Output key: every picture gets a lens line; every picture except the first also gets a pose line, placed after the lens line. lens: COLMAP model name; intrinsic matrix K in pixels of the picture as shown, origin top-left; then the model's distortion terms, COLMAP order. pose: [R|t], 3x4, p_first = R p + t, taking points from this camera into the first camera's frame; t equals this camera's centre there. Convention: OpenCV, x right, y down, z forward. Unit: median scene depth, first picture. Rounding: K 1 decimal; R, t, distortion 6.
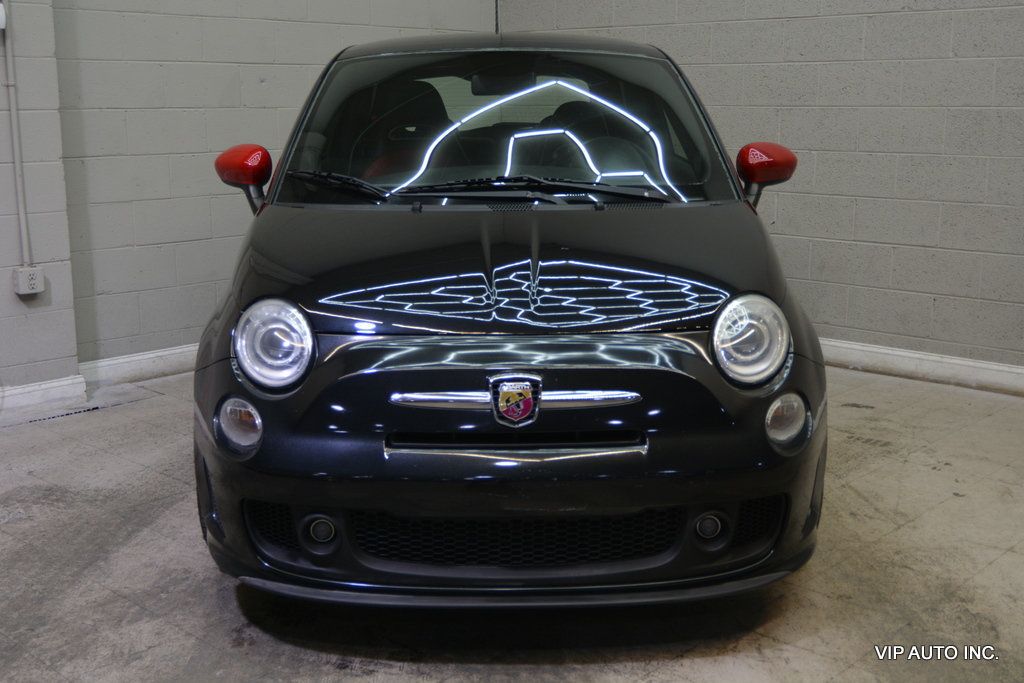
lens RADIAL K [[1190.5, 0, 512.0], [0, 1190.5, 341.5], [0, 0, 1]] dist [-0.007369, -0.012344]
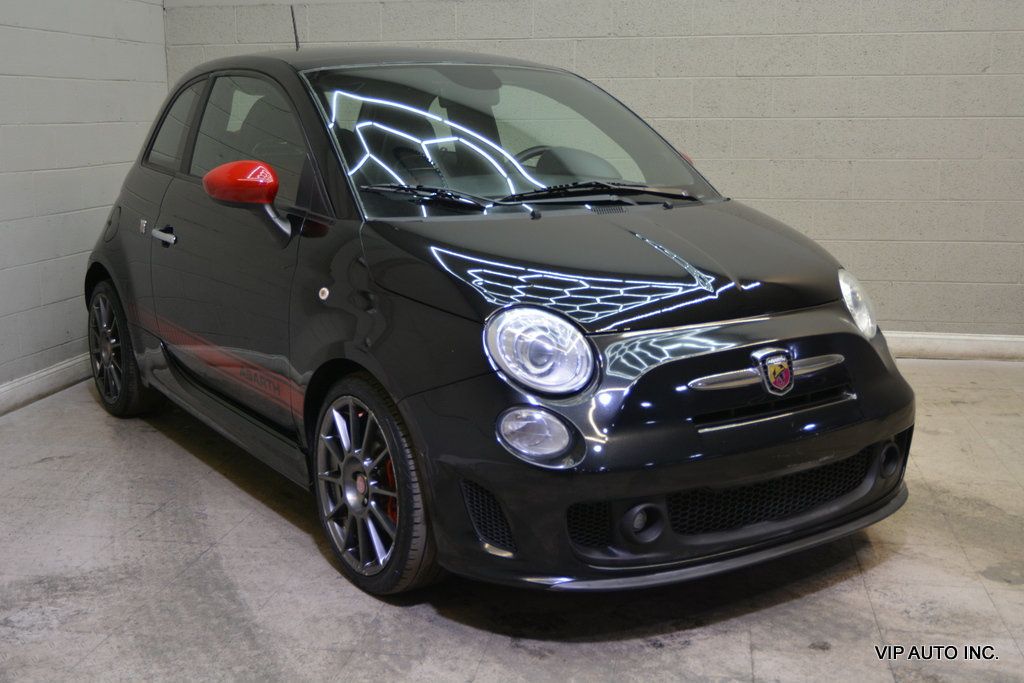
lens RADIAL K [[1190.5, 0, 512.0], [0, 1190.5, 341.5], [0, 0, 1]] dist [-0.007369, -0.012344]
pose [[0.833570, -0.106073, 0.542134, -0.635430], [0.114175, 0.993283, 0.018792, -0.023062], [-0.540486, 0.046234, 0.840082, 0.137752]]
